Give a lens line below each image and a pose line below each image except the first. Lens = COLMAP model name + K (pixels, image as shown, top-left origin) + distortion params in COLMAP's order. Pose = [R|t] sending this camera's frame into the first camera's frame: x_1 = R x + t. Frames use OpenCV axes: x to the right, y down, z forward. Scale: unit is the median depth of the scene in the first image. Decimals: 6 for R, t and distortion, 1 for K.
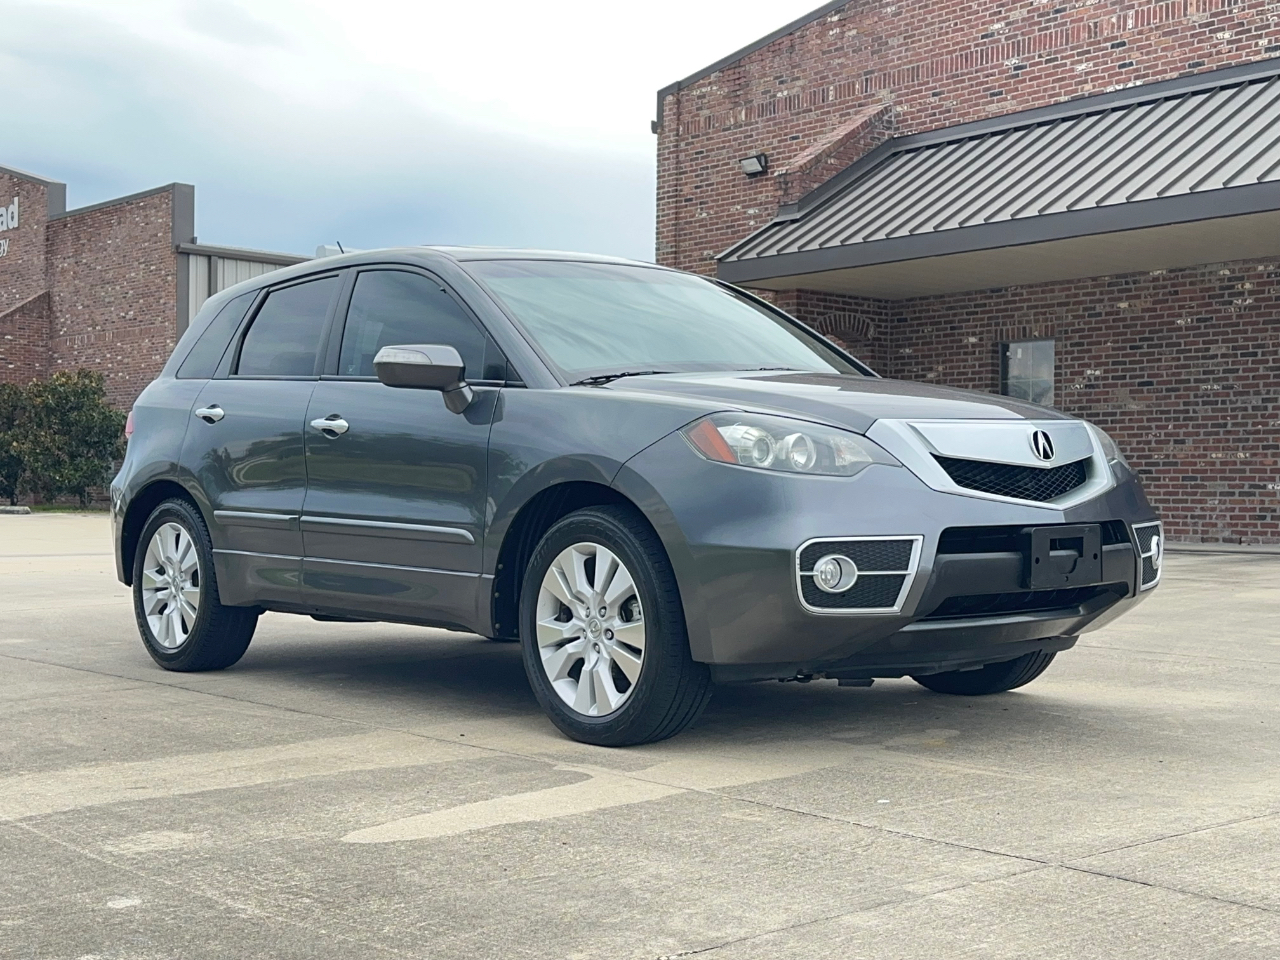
lens RADIAL K [[1762.7, 0, 633.2], [0, 1762.7, 484.3], [0, 0, 1]] dist [0.213456, -0.461517]
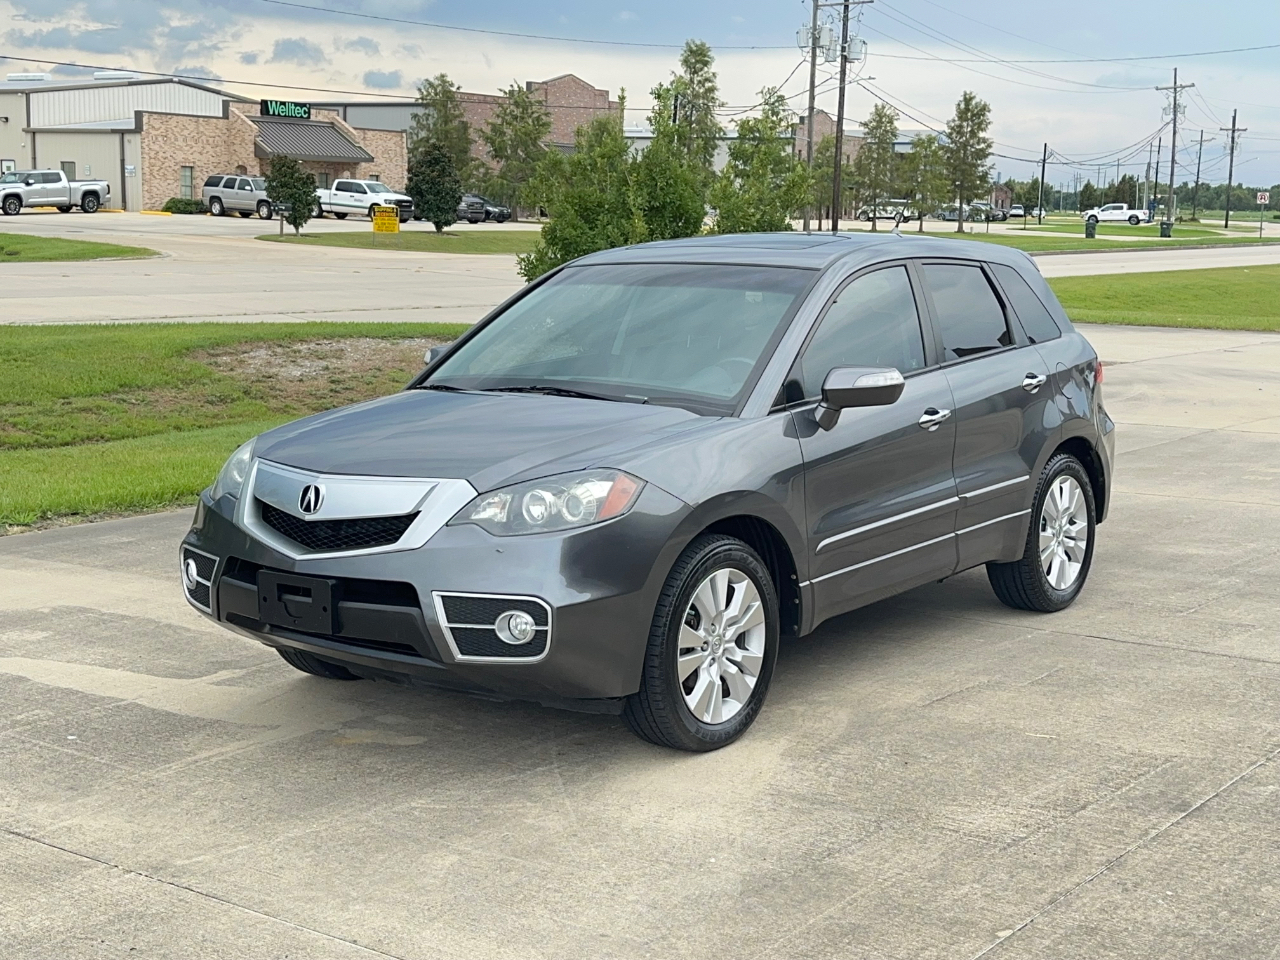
lens RADIAL K [[1762.7, 0, 633.2], [0, 1762.7, 484.3], [0, 0, 1]] dist [0.213456, -0.461517]
pose [[0.221709, 0.146764, -0.964005, 0.352953], [-0.011133, 0.988925, 0.147997, -0.051835], [0.975049, -0.022080, 0.220887, 0.254456]]
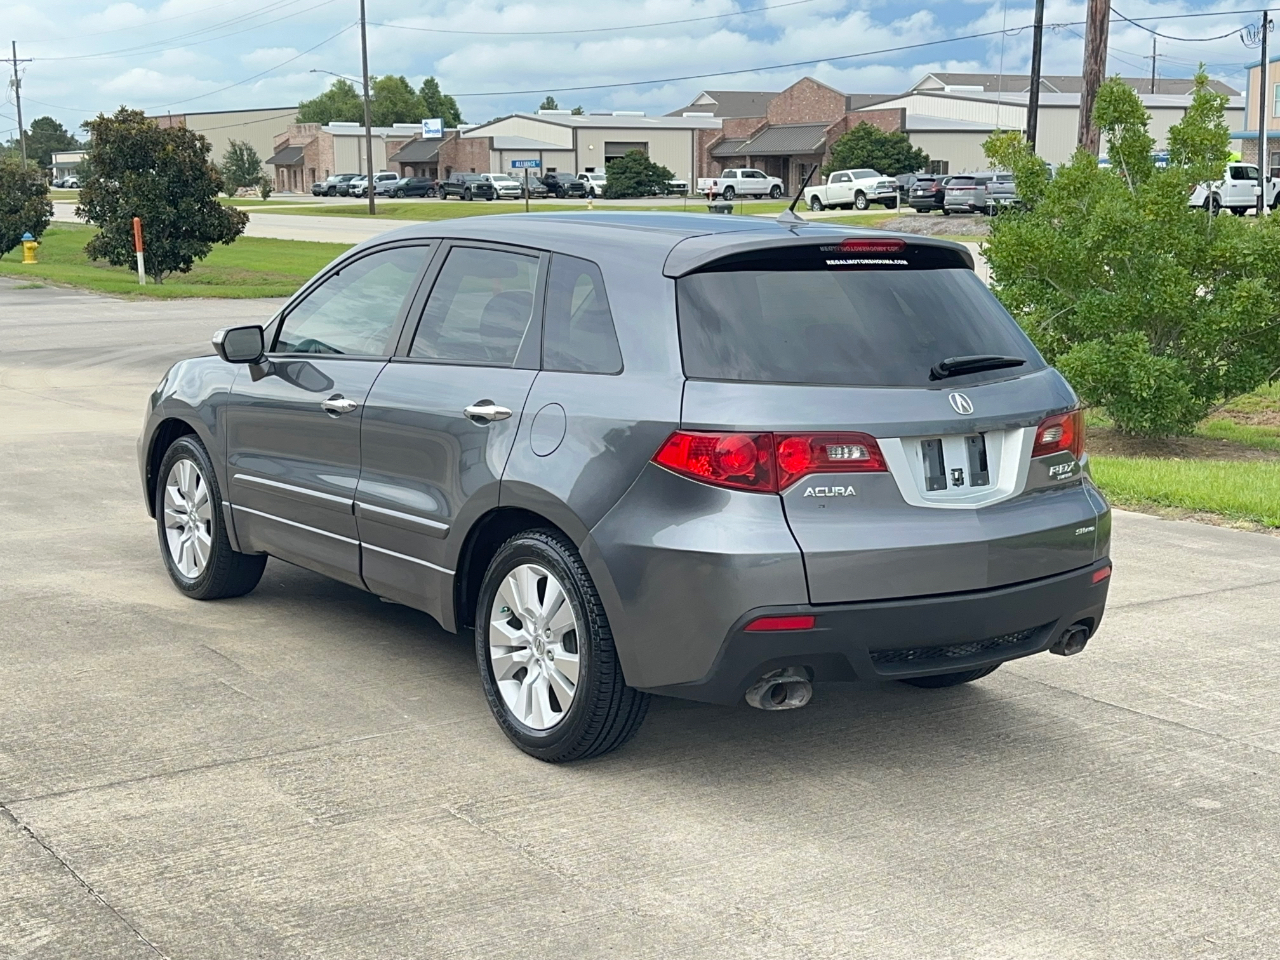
lens RADIAL K [[1761.8, 0, 643.9], [0, 1761.8, 488.9], [0, 0, 1]] dist [0.203600, -0.394973]
pose [[-0.997535, -0.020275, 0.067174, -0.062370], [-0.009107, 0.986658, 0.162553, -0.051982], [-0.069574, 0.161540, -0.984411, 0.722258]]
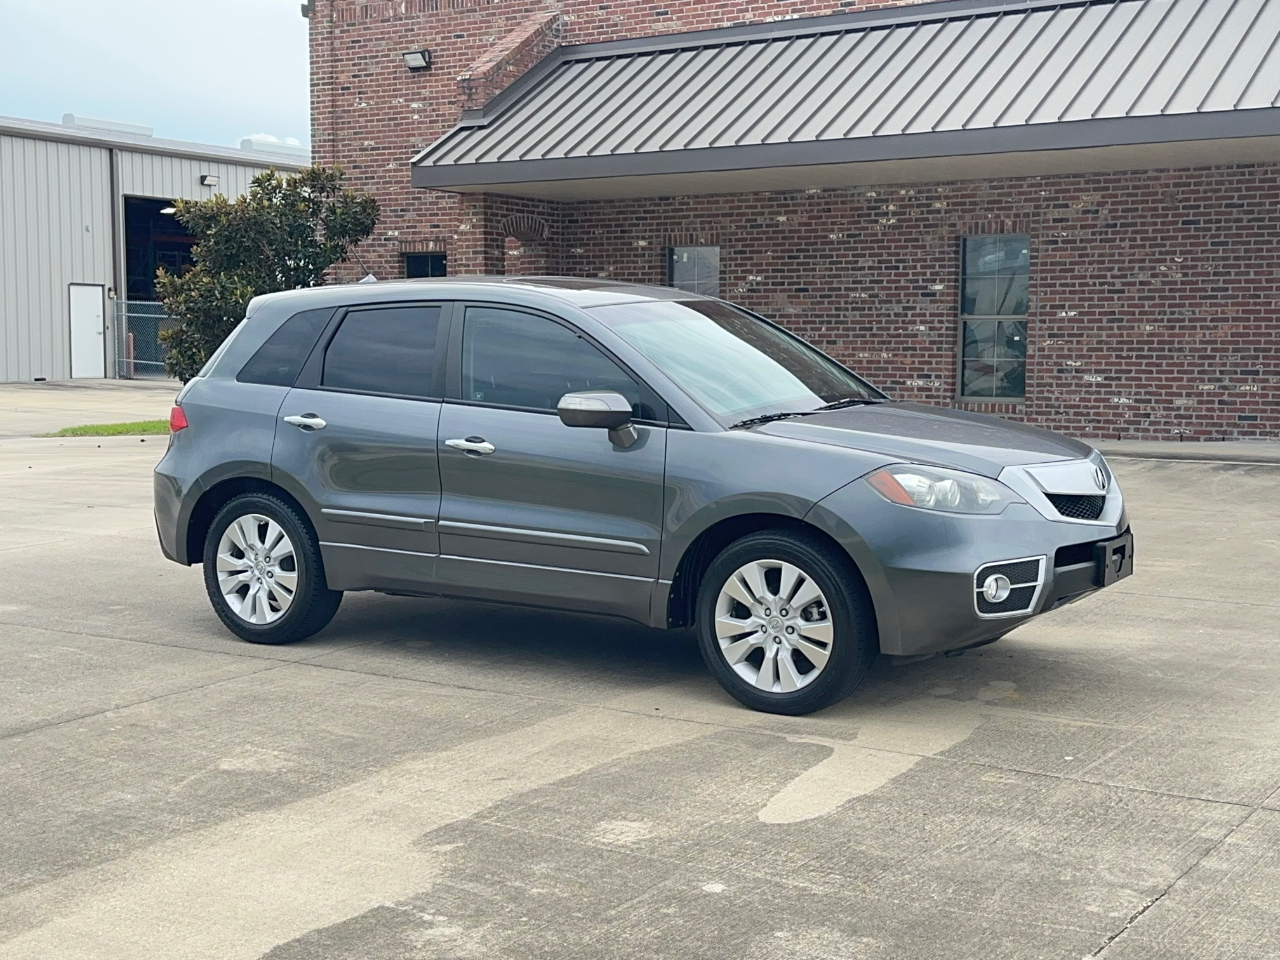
lens RADIAL K [[1766.1, 0, 635.4], [0, 1766.1, 486.1], [0, 0, 1]] dist [0.198073, -0.376930]
pose [[0.959099, -0.030730, 0.281399, -0.131916], [0.003890, 0.995427, 0.095445, -0.039329], [-0.283045, -0.090447, 0.954832, -0.053961]]
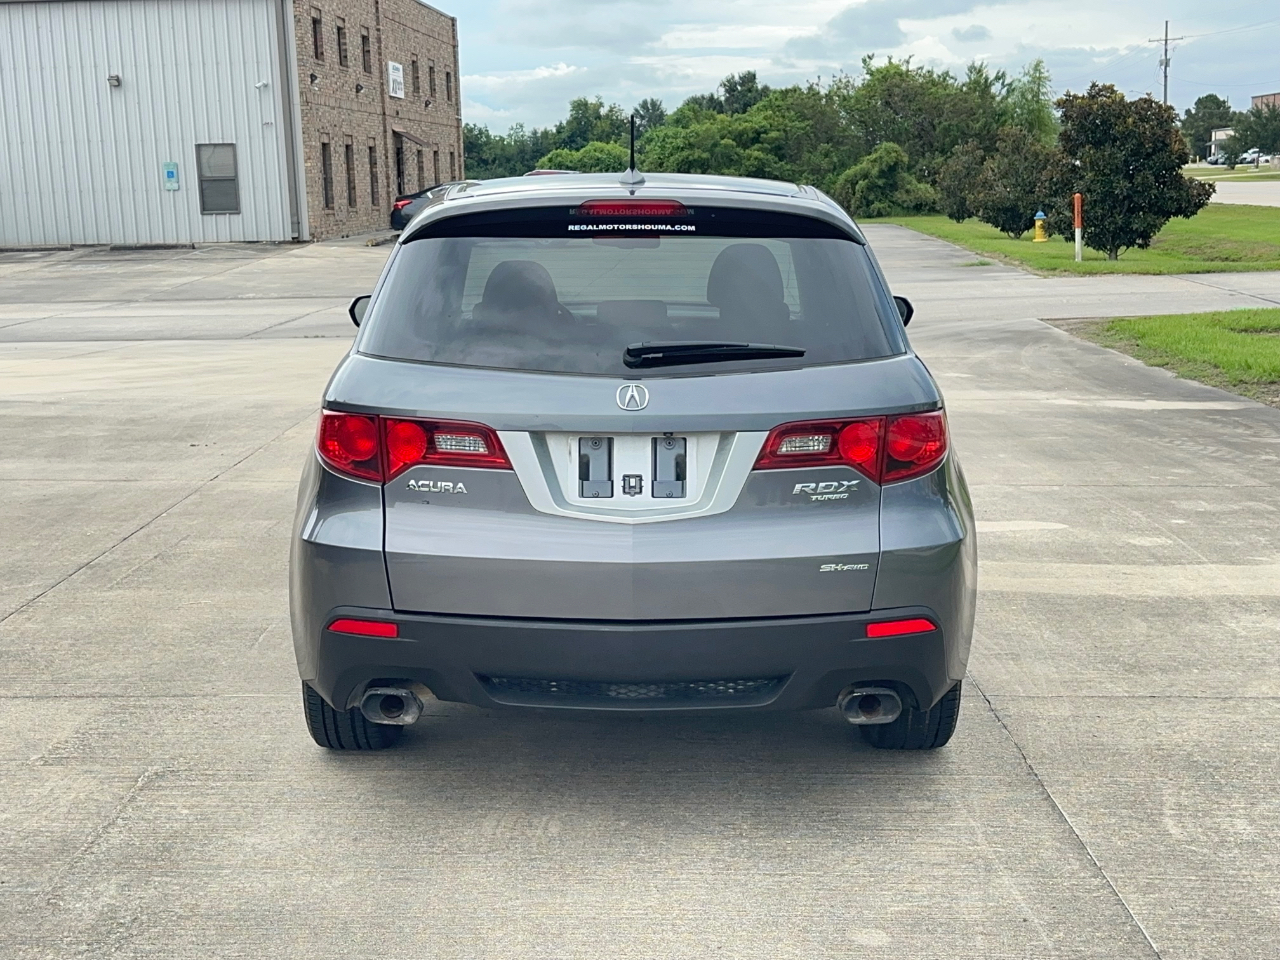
lens RADIAL K [[1762.7, 0, 633.2], [0, 1762.7, 484.3], [0, 0, 1]] dist [0.213456, -0.461517]
pose [[-0.764525, -0.100128, 0.636770, -0.238152], [0.013171, 0.985229, 0.170734, -0.048710], [-0.644460, 0.138917, -0.751913, 0.620313]]
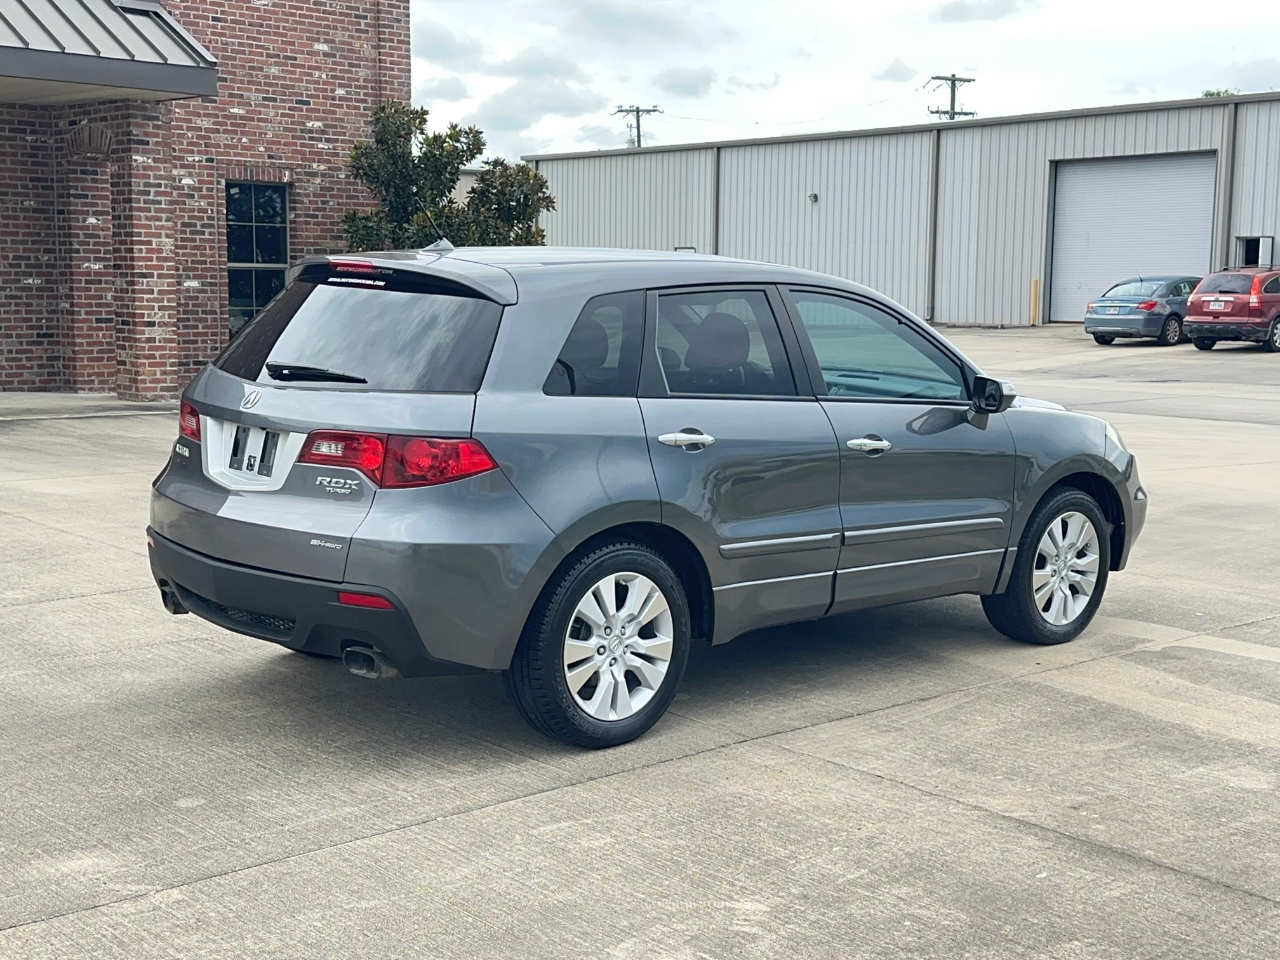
lens RADIAL K [[1762.7, 0, 633.2], [0, 1762.7, 484.3], [0, 0, 1]] dist [0.213456, -0.461517]
pose [[-0.055996, -0.127746, 0.990225, -0.409122], [-0.021722, 0.991702, 0.126708, -0.047348], [-0.998195, -0.014414, -0.058306, 0.398924]]
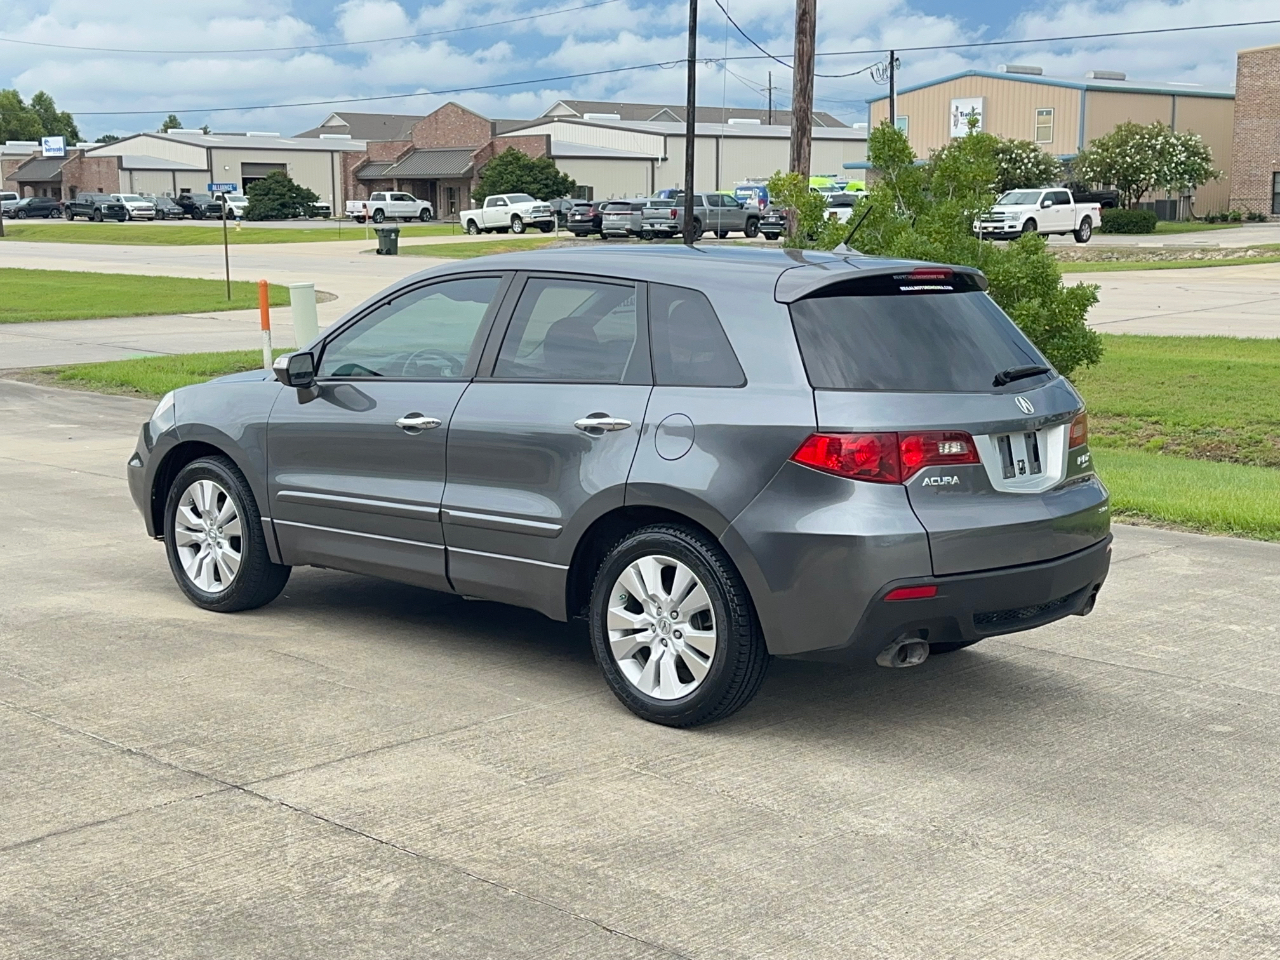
lens RADIAL K [[1762.7, 0, 633.2], [0, 1762.7, 484.3], [0, 0, 1]] dist [0.213456, -0.461517]
pose [[-0.991342, 0.012496, -0.130713, 0.021862], [-0.006801, 0.989239, 0.146150, -0.053977], [0.131132, 0.145774, -0.980589, 0.761816]]
